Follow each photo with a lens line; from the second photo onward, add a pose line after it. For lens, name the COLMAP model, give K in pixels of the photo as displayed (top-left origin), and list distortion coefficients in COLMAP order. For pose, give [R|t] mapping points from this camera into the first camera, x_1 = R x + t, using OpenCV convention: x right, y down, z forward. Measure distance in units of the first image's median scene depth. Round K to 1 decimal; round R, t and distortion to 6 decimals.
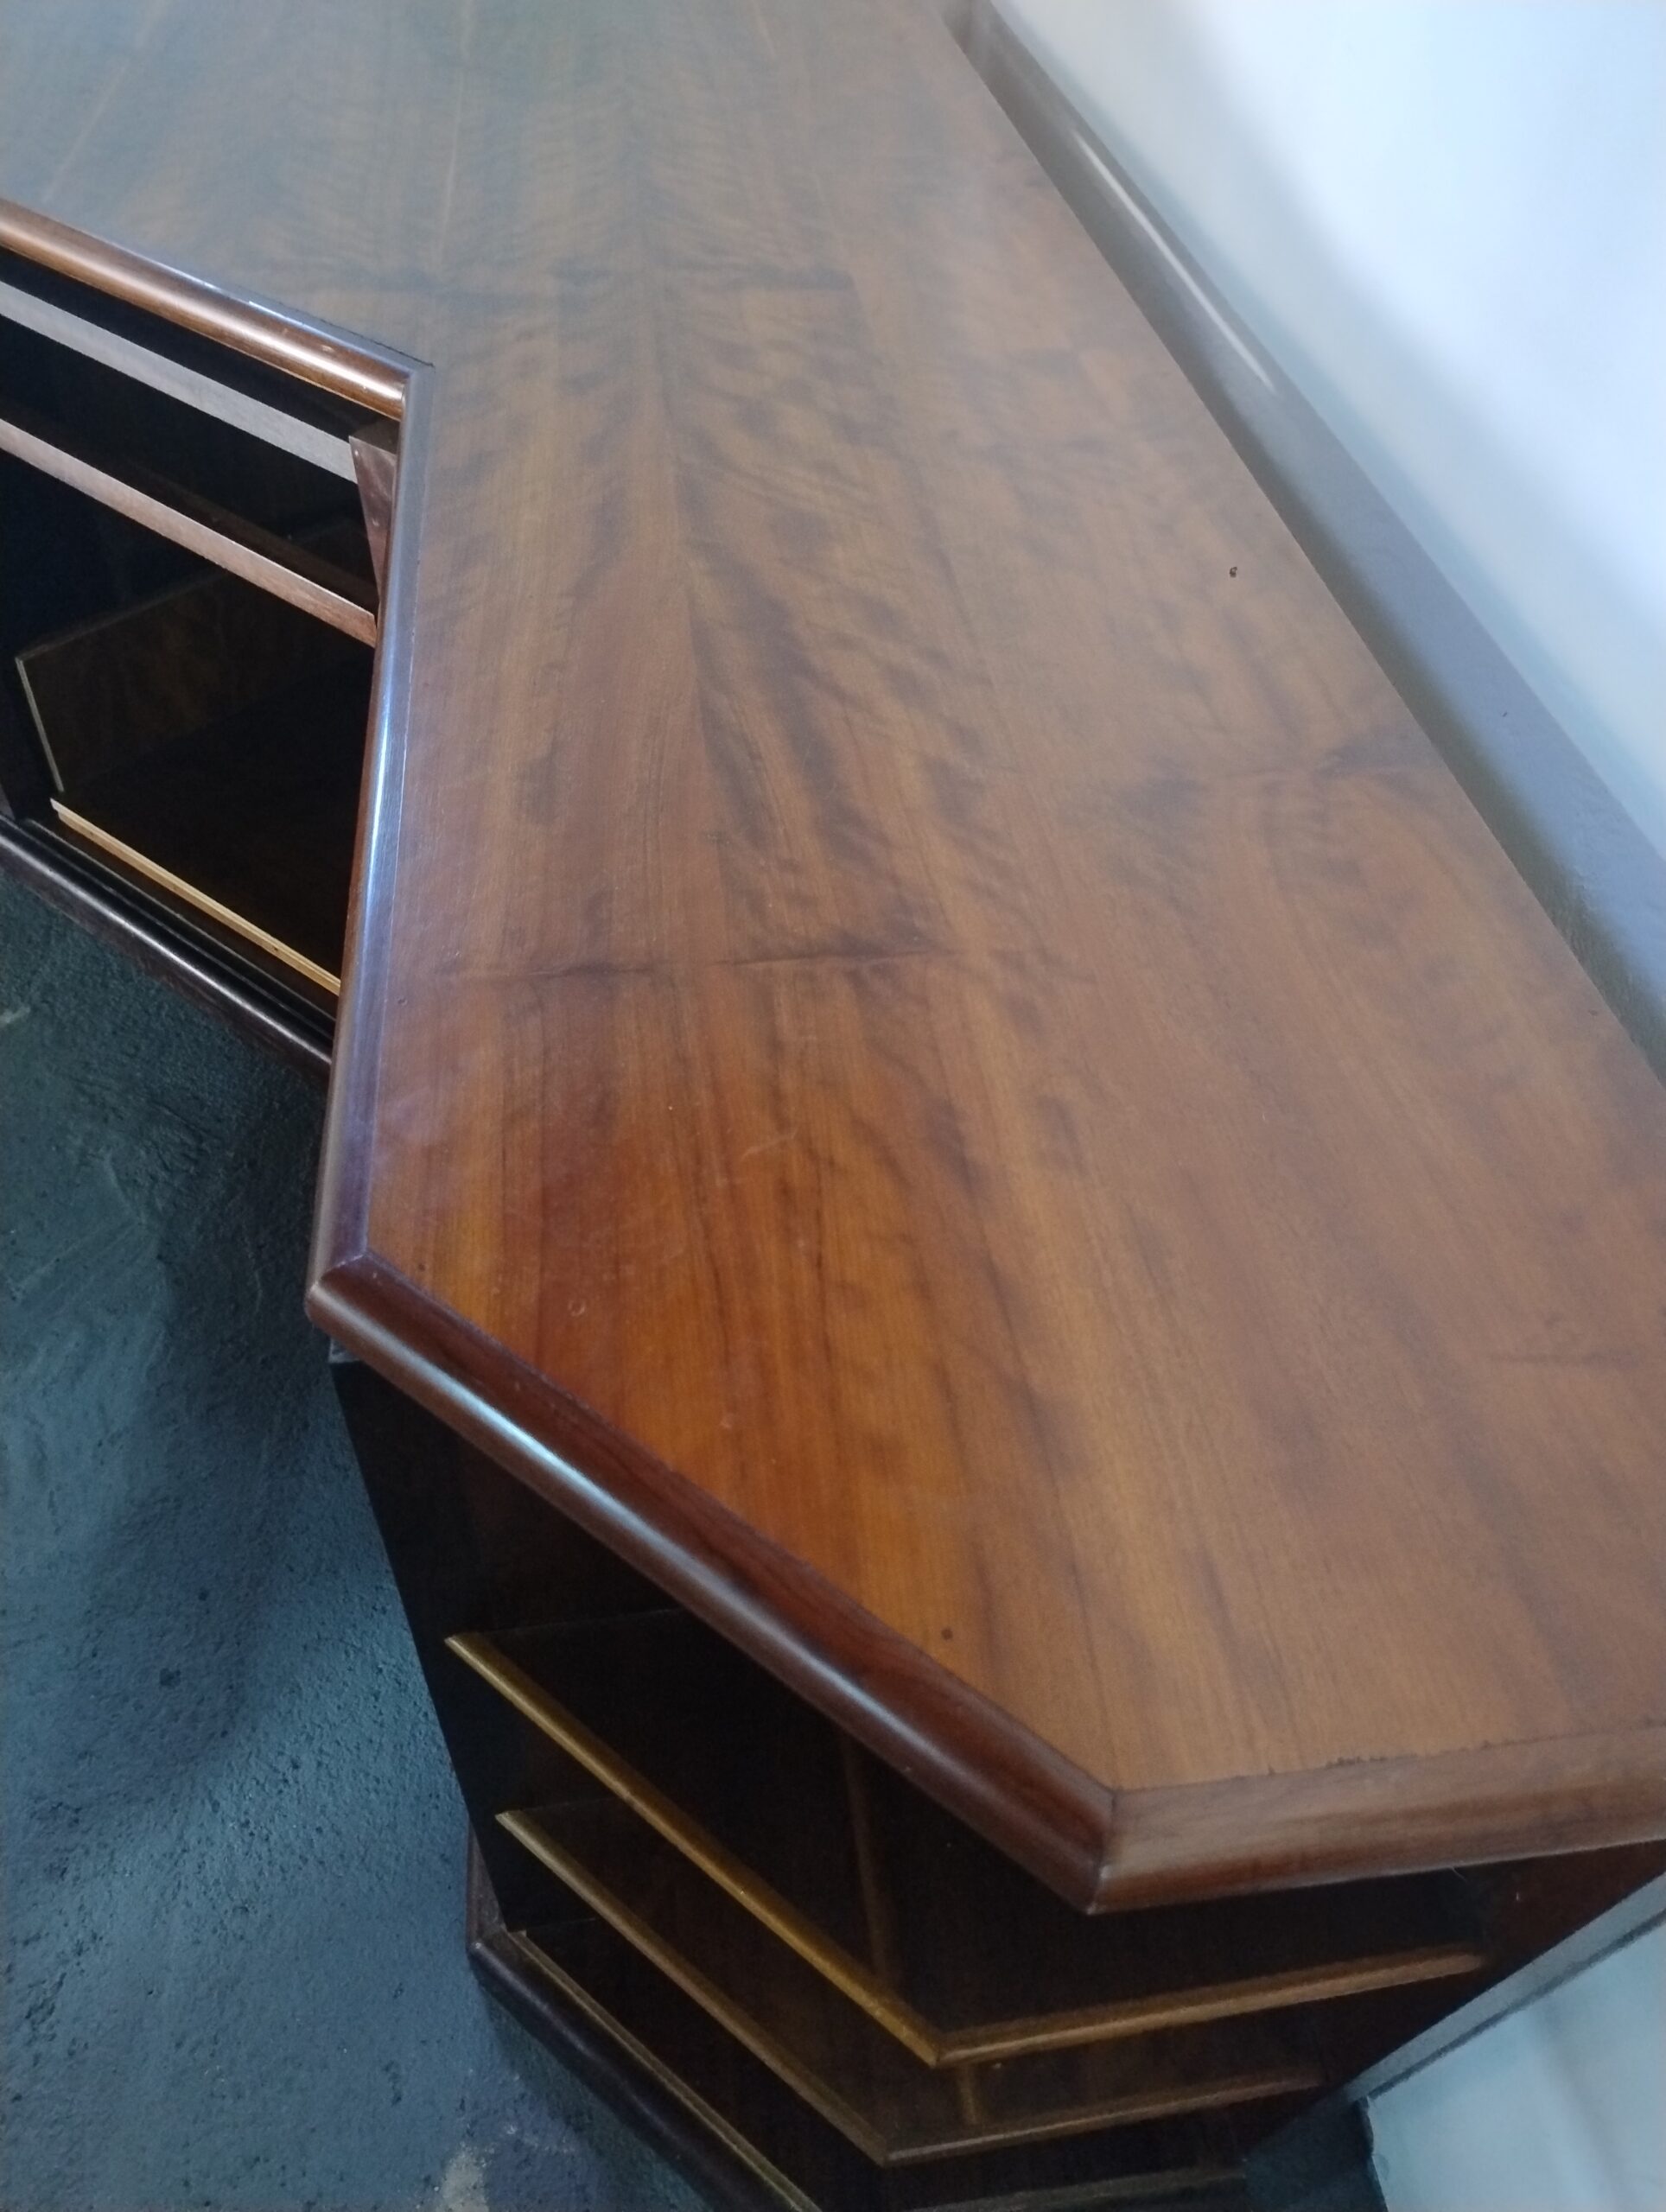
lens RADIAL K [[1546.9, 0, 831.3], [0, 1546.9, 1140.7], [0, 0, 1]] dist [-0.010839, -0.004363]
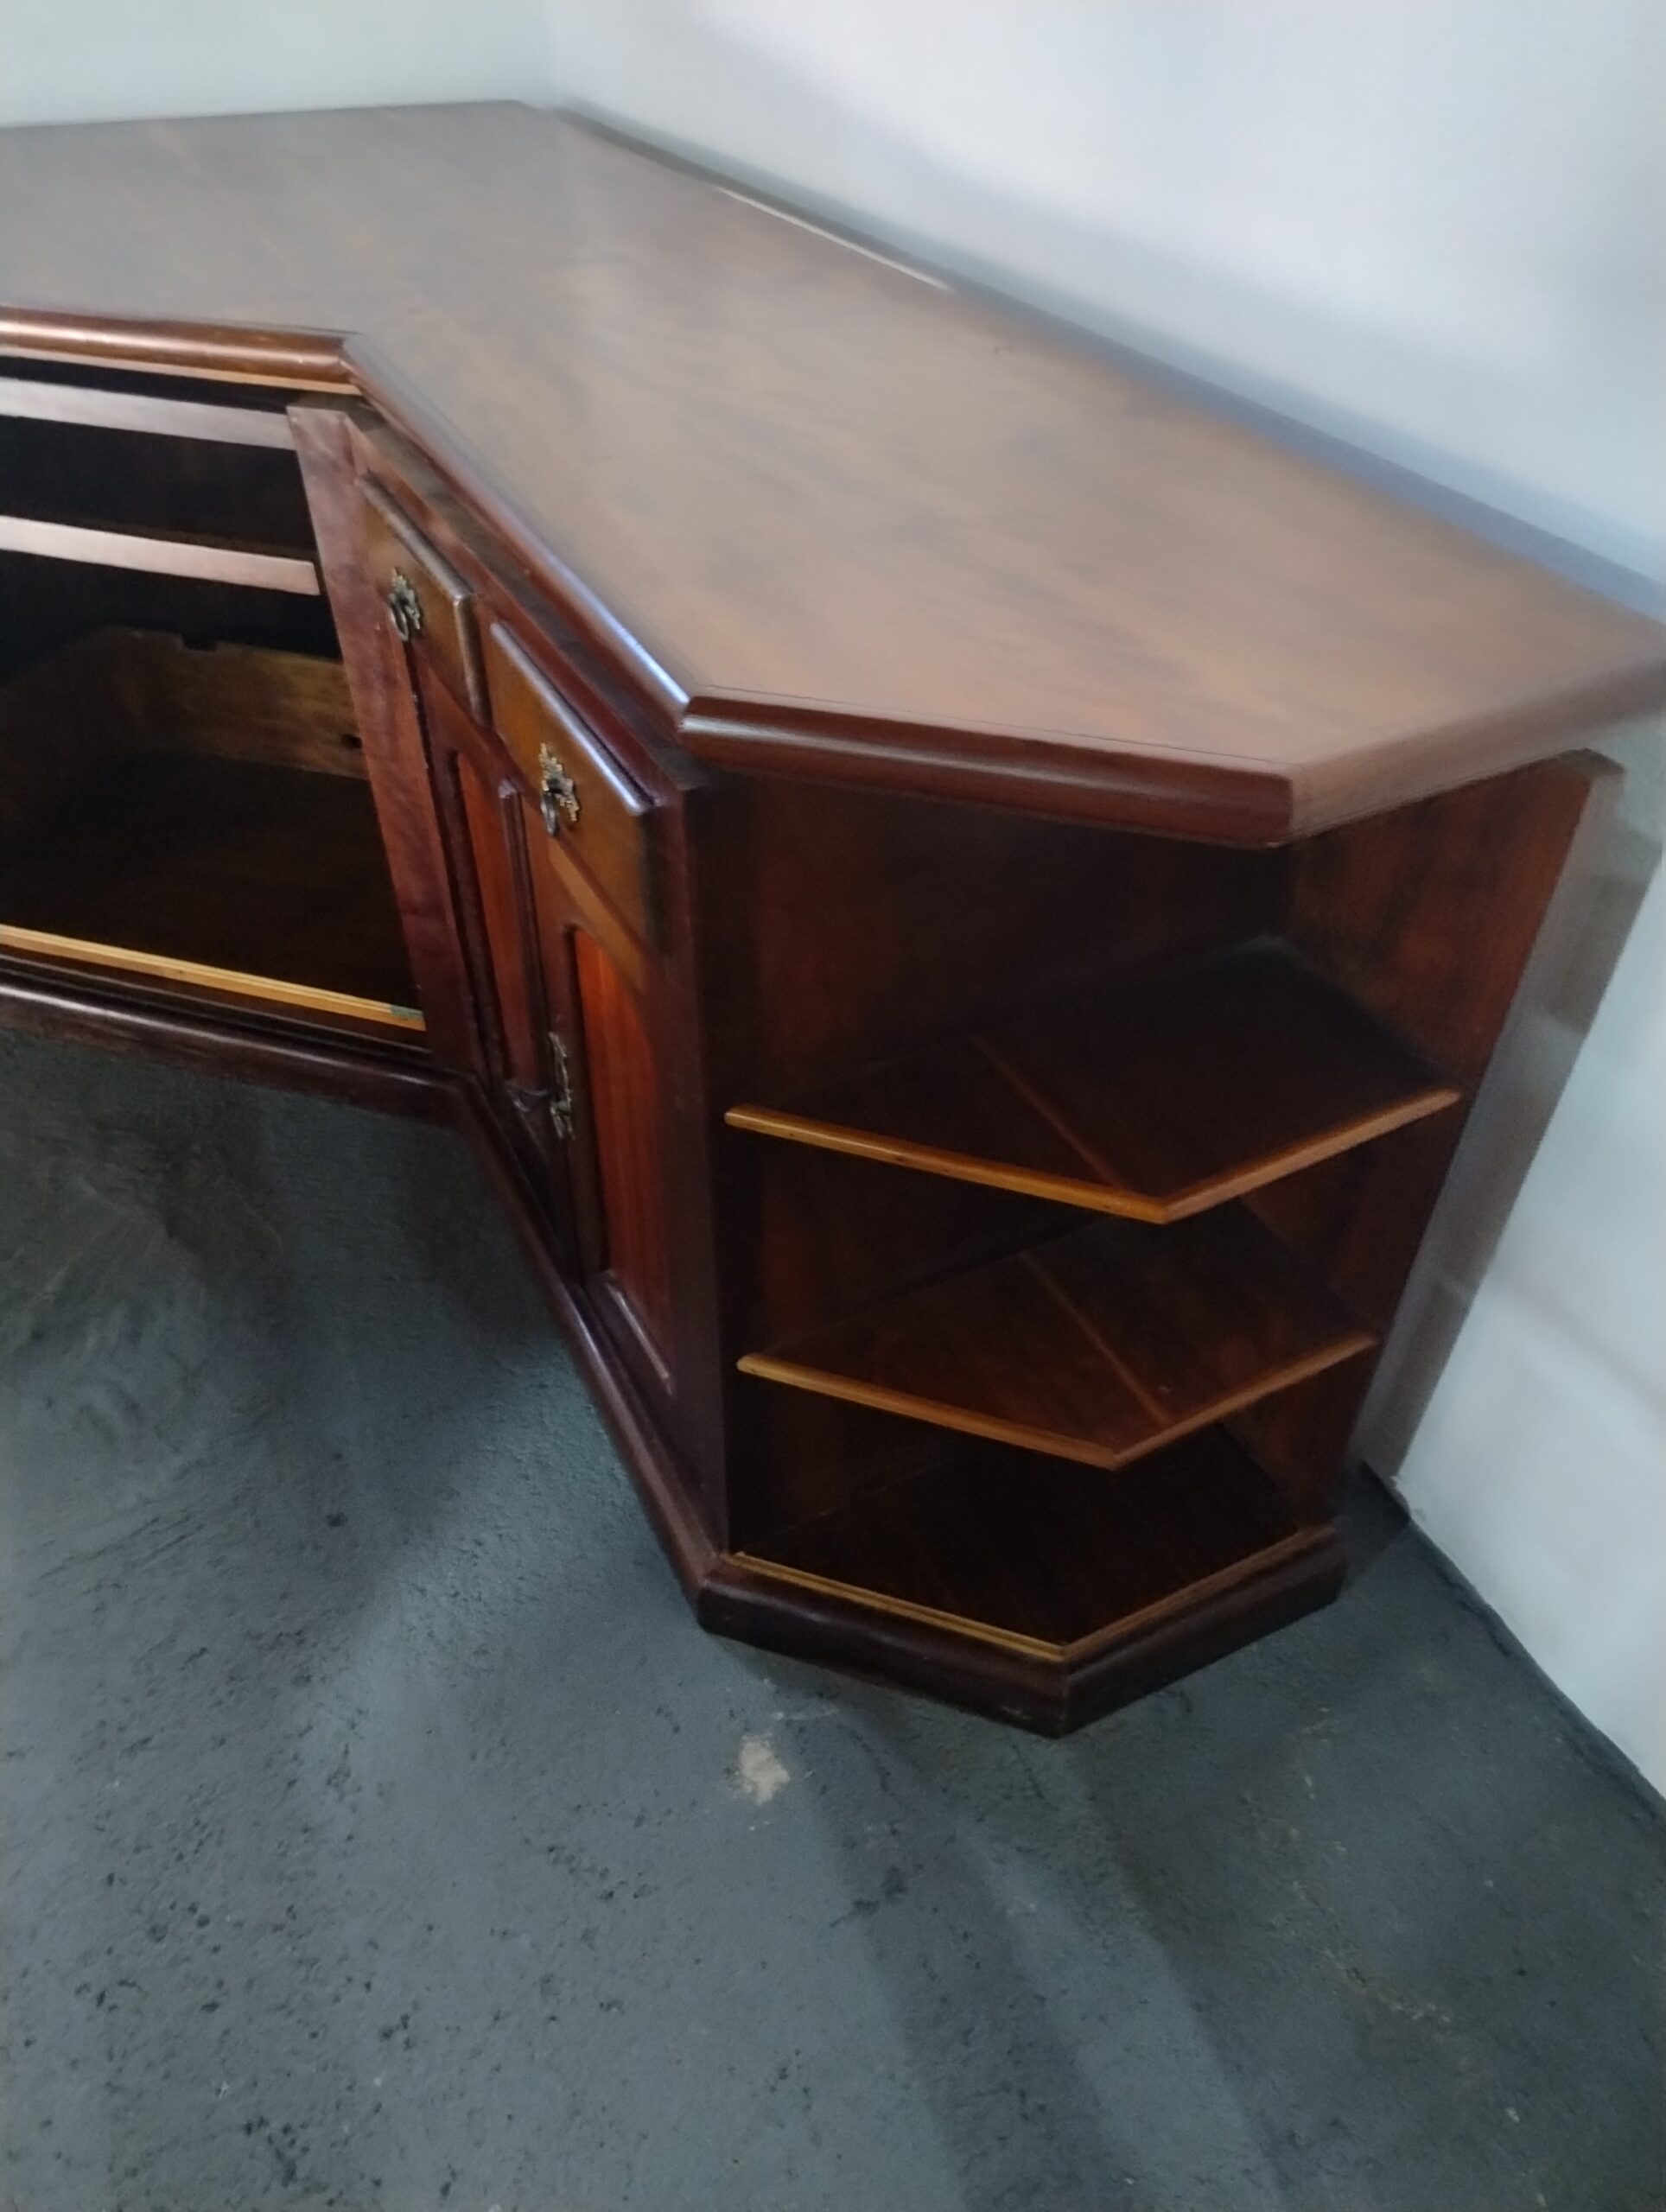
lens RADIAL K [[1533.7, 0, 842.8], [0, 1533.7, 1127.2], [0, 0, 1]] dist [0.052624, -0.066911]
pose [[0.939509, -0.257651, 0.225698, -0.264339], [0.280962, 0.956581, -0.077549, 0.267238], [-0.195918, 0.136270, 0.971106, -0.188012]]
